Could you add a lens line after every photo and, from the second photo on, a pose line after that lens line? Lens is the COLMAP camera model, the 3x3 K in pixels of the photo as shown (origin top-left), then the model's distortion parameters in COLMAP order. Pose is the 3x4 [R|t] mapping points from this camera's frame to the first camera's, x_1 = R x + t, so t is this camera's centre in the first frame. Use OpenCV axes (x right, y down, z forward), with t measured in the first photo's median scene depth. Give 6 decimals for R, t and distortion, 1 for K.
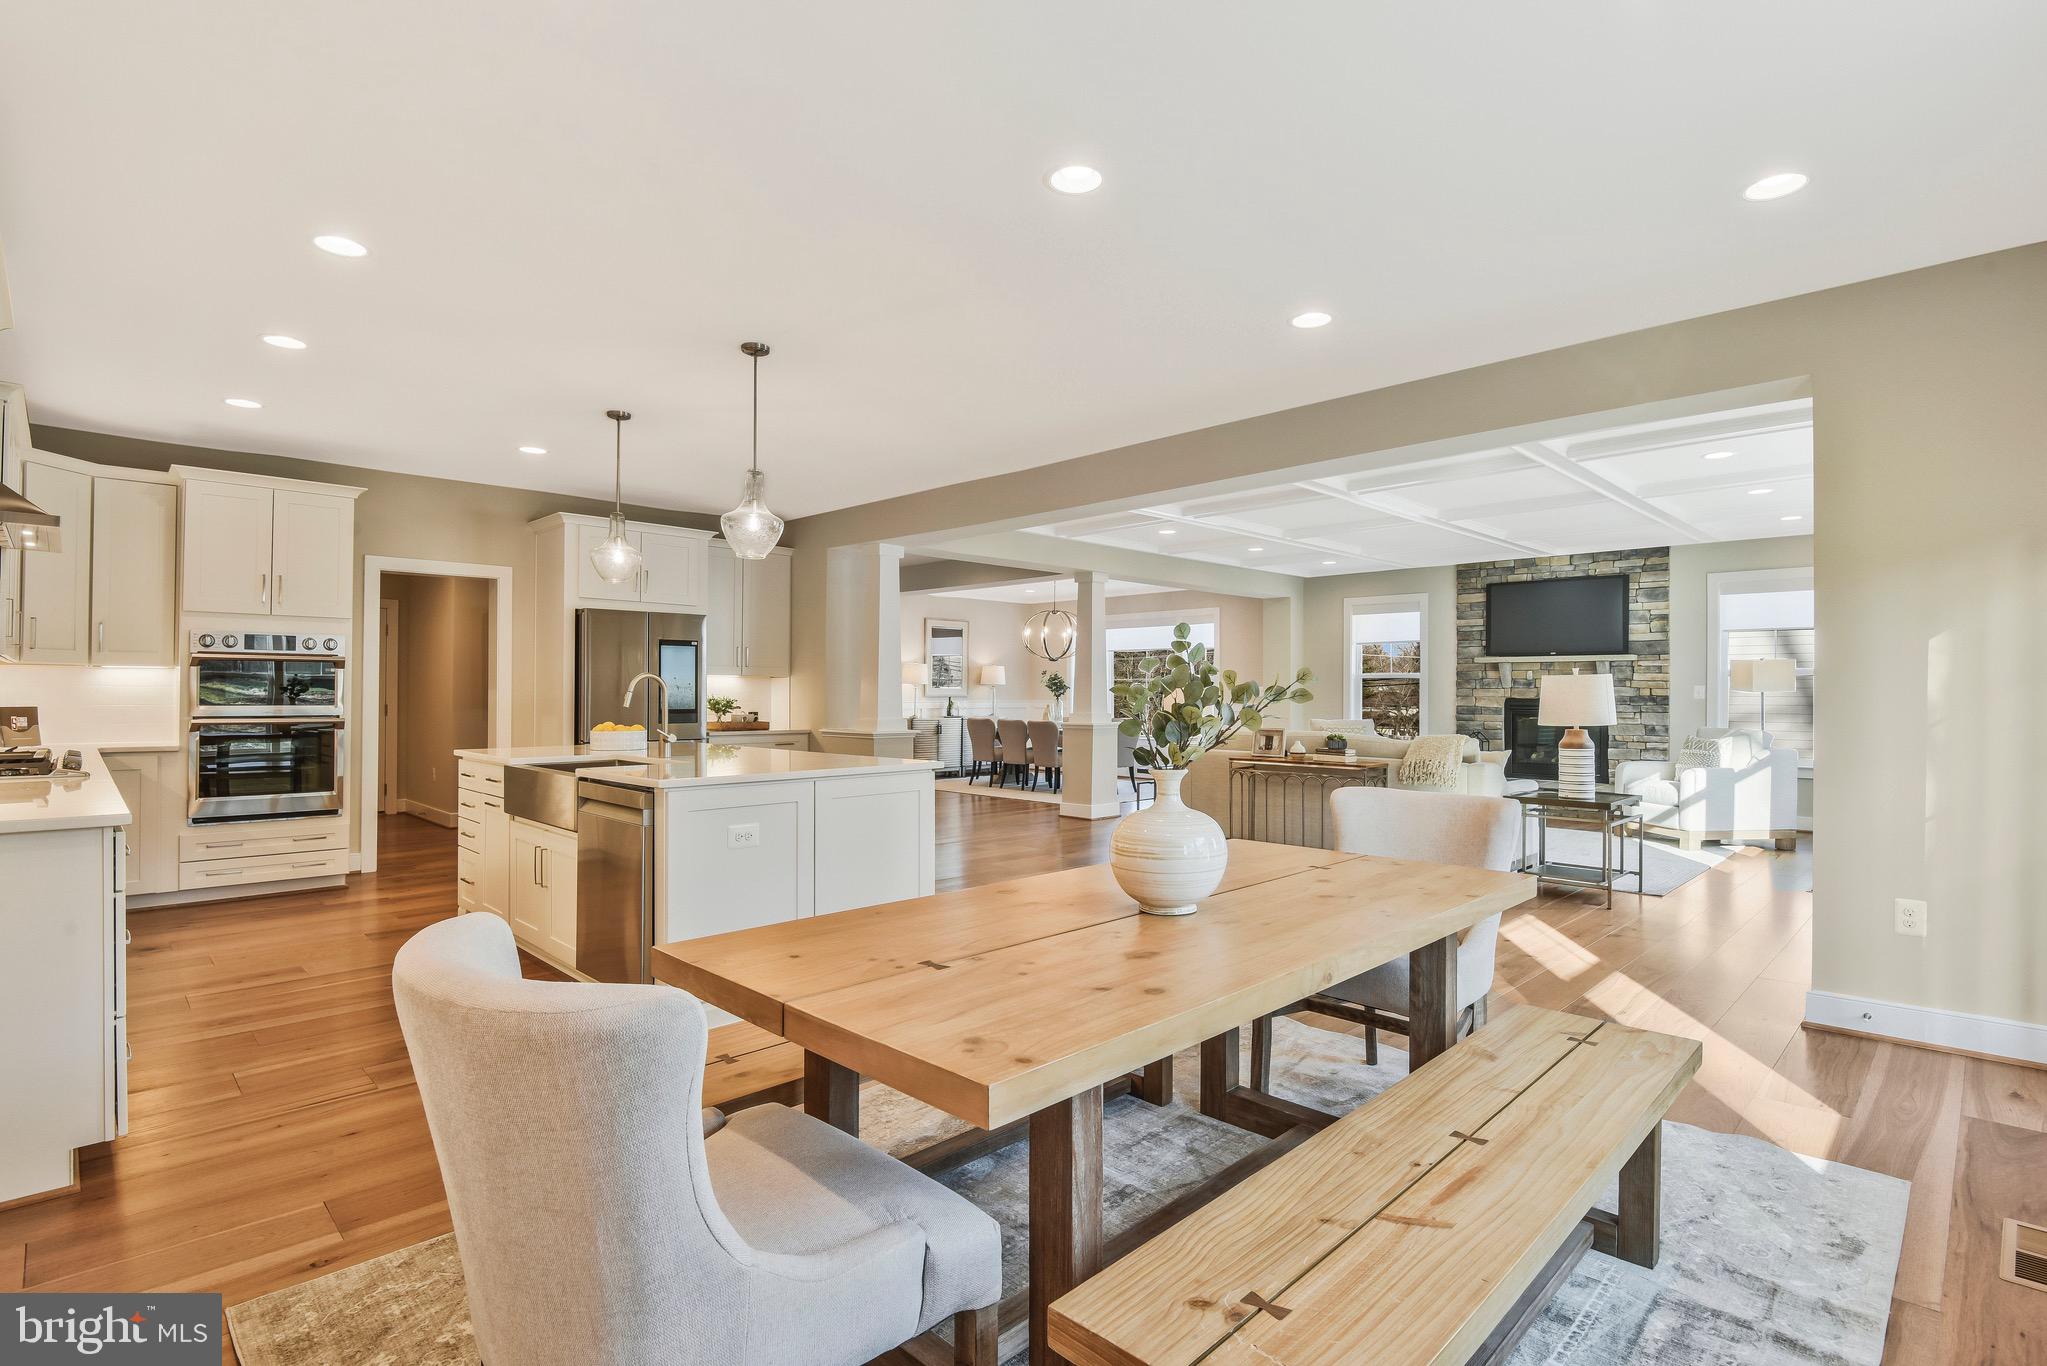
lens RADIAL K [[984.0, 0, 1028.8], [0, 984.0, 691.1], [0, 0, 1]] dist [0.000557, -0.000148]
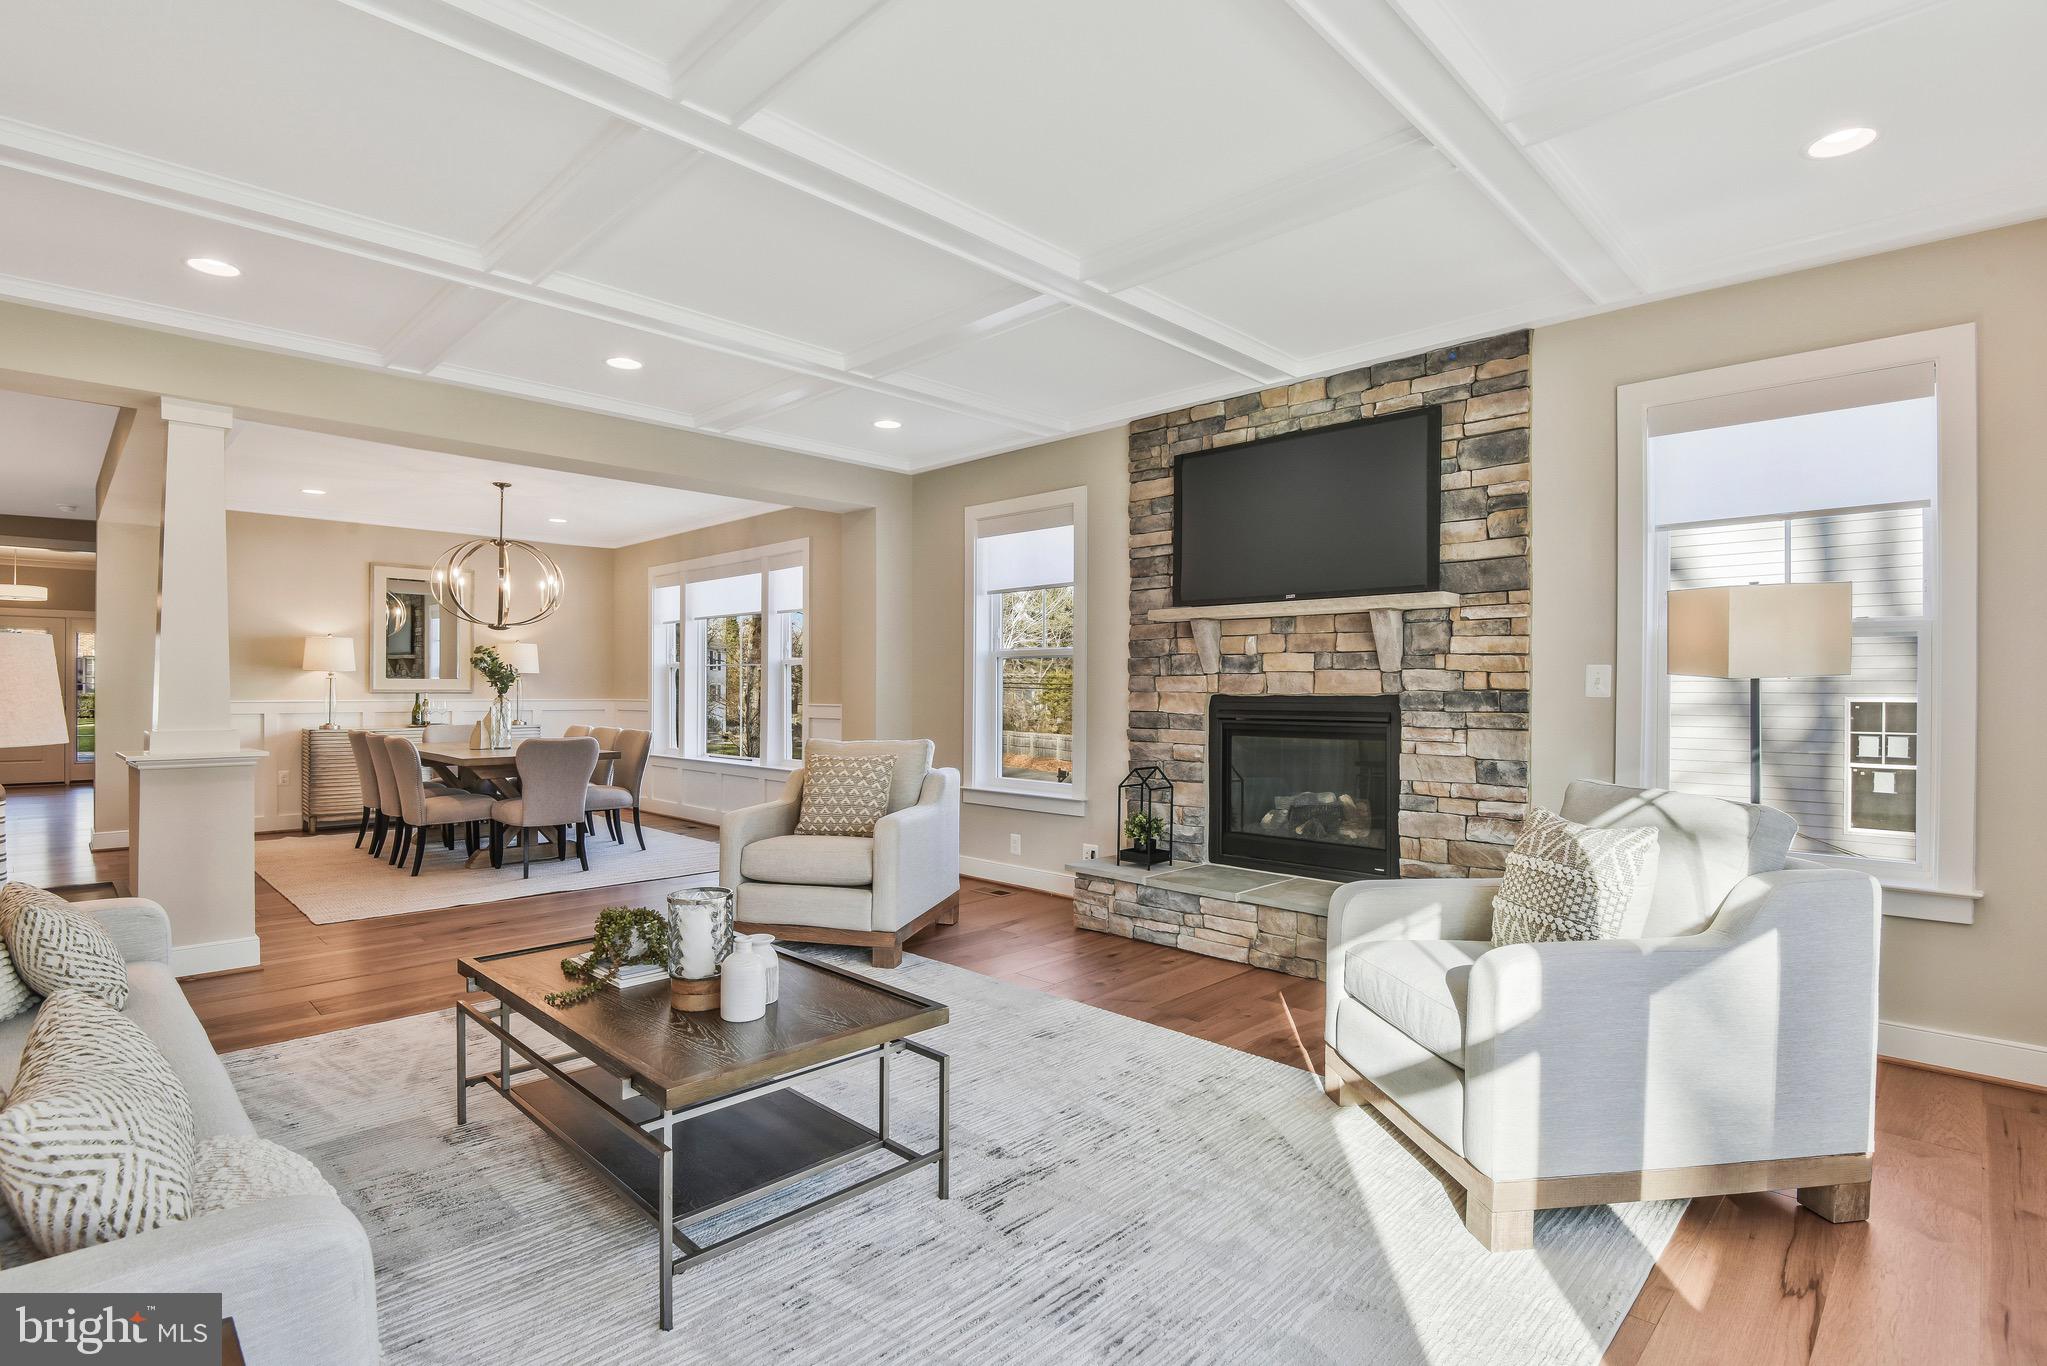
lens RADIAL K [[1017.3, 0, 990.5], [0, 1017.3, 688.4], [0, 0, 1]] dist [-0.002918, -0.000333]
pose [[0.999954, 0.000894, -0.009518, 0.407183], [-0.000903, 0.999999, -0.000910, 0.004587], [0.009517, 0.000919, 0.999954, 0.541936]]
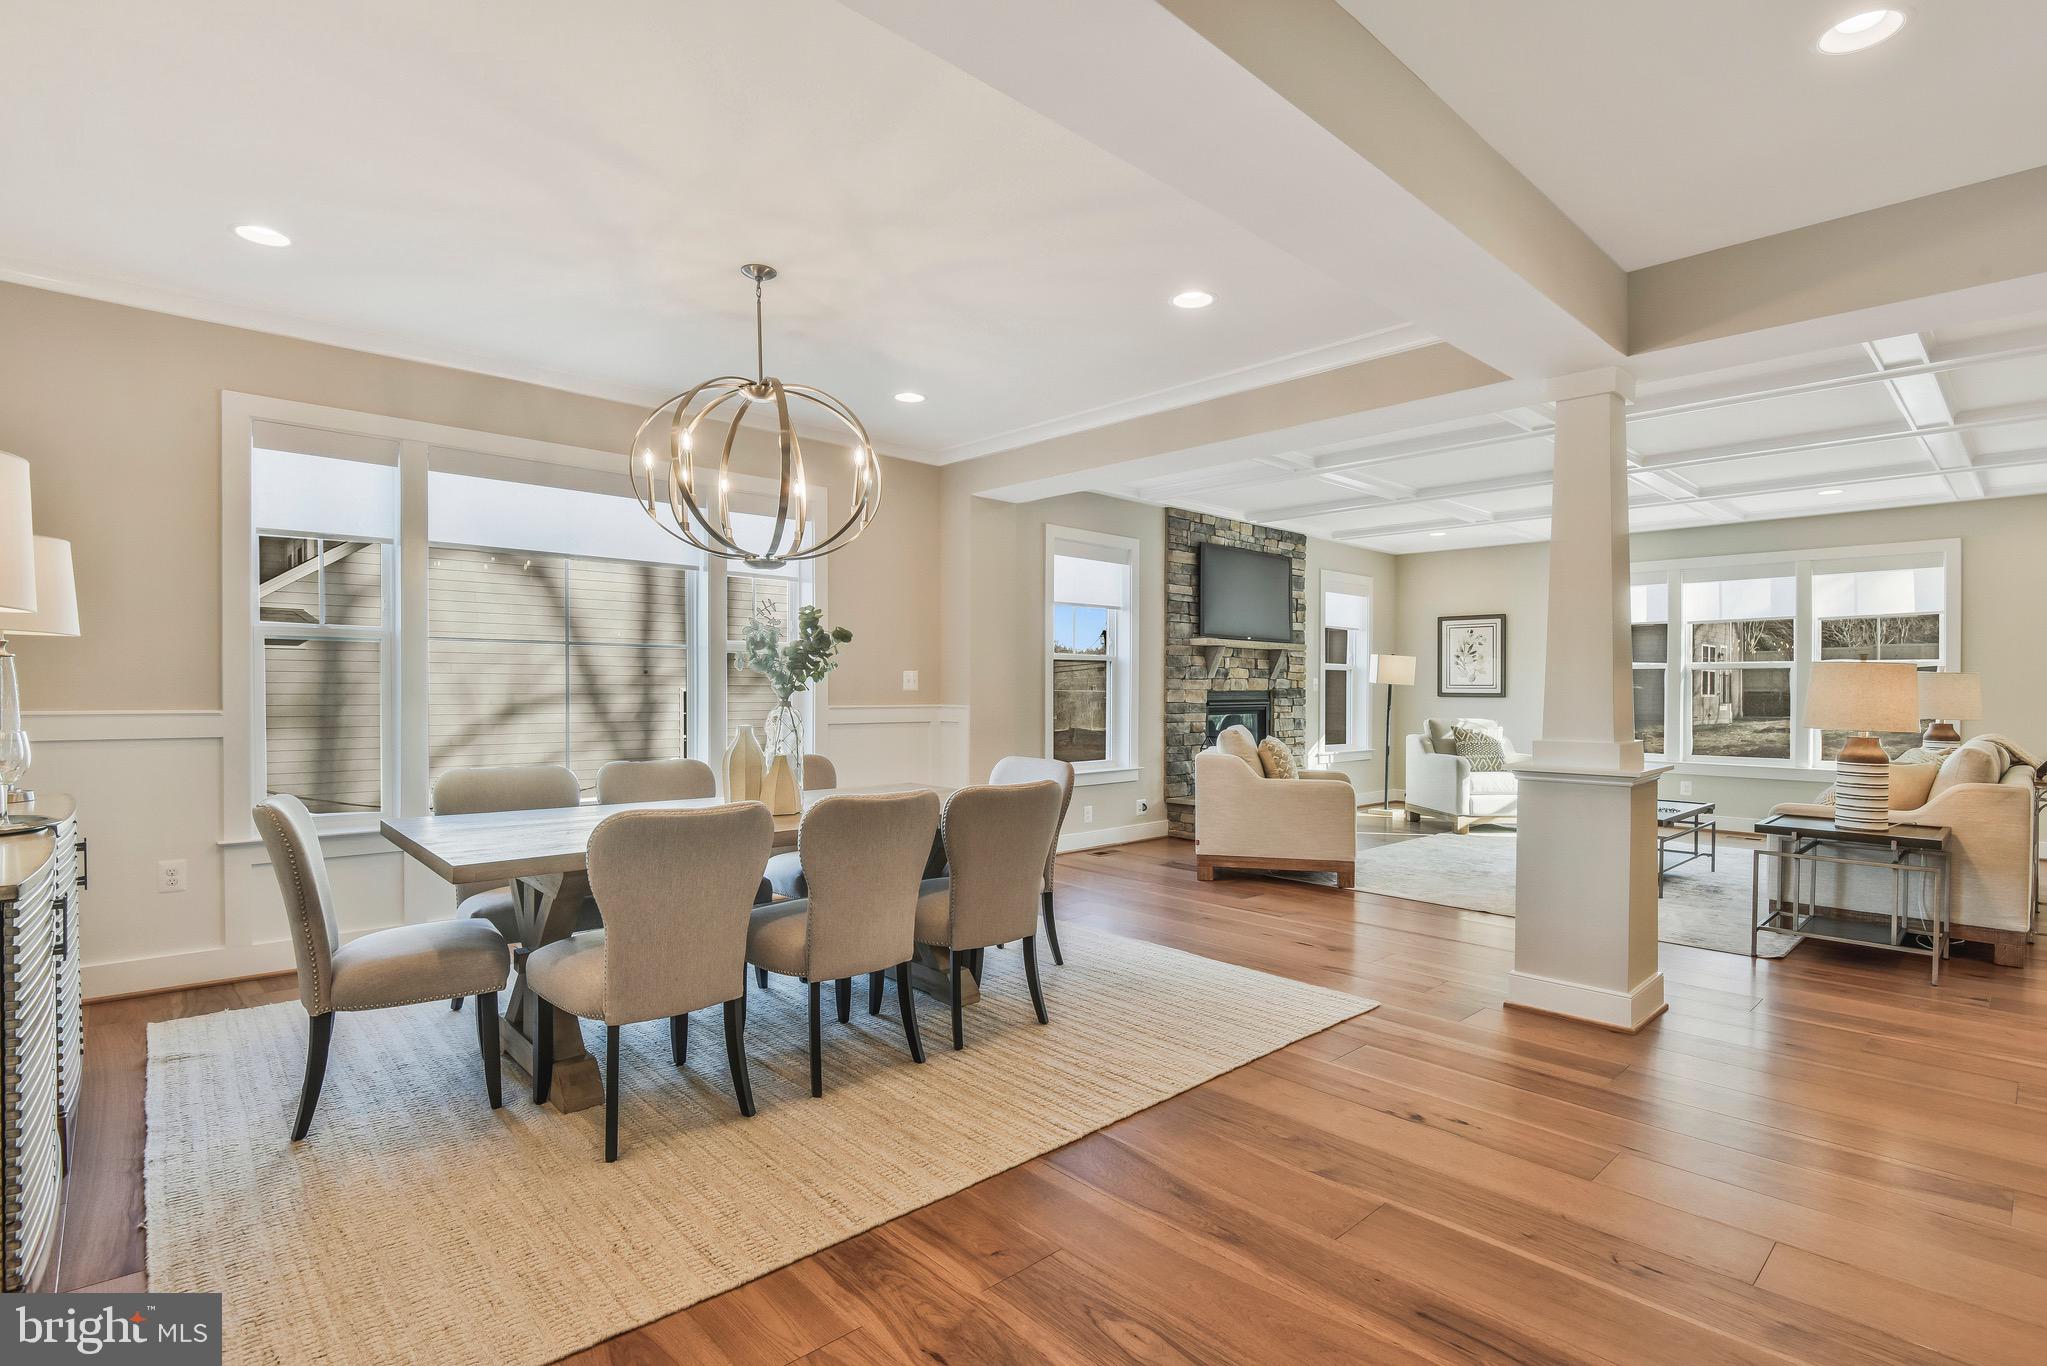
lens RADIAL K [[984.0, 0, 1028.8], [0, 984.0, 691.1], [0, 0, 1]] dist [0.000557, -0.000148]
pose [[0.024996, -0.006878, 0.999664, -0.320665], [-0.004312, 0.999966, 0.006988, 0.002121], [-0.999678, -0.004485, 0.024966, 1.190343]]
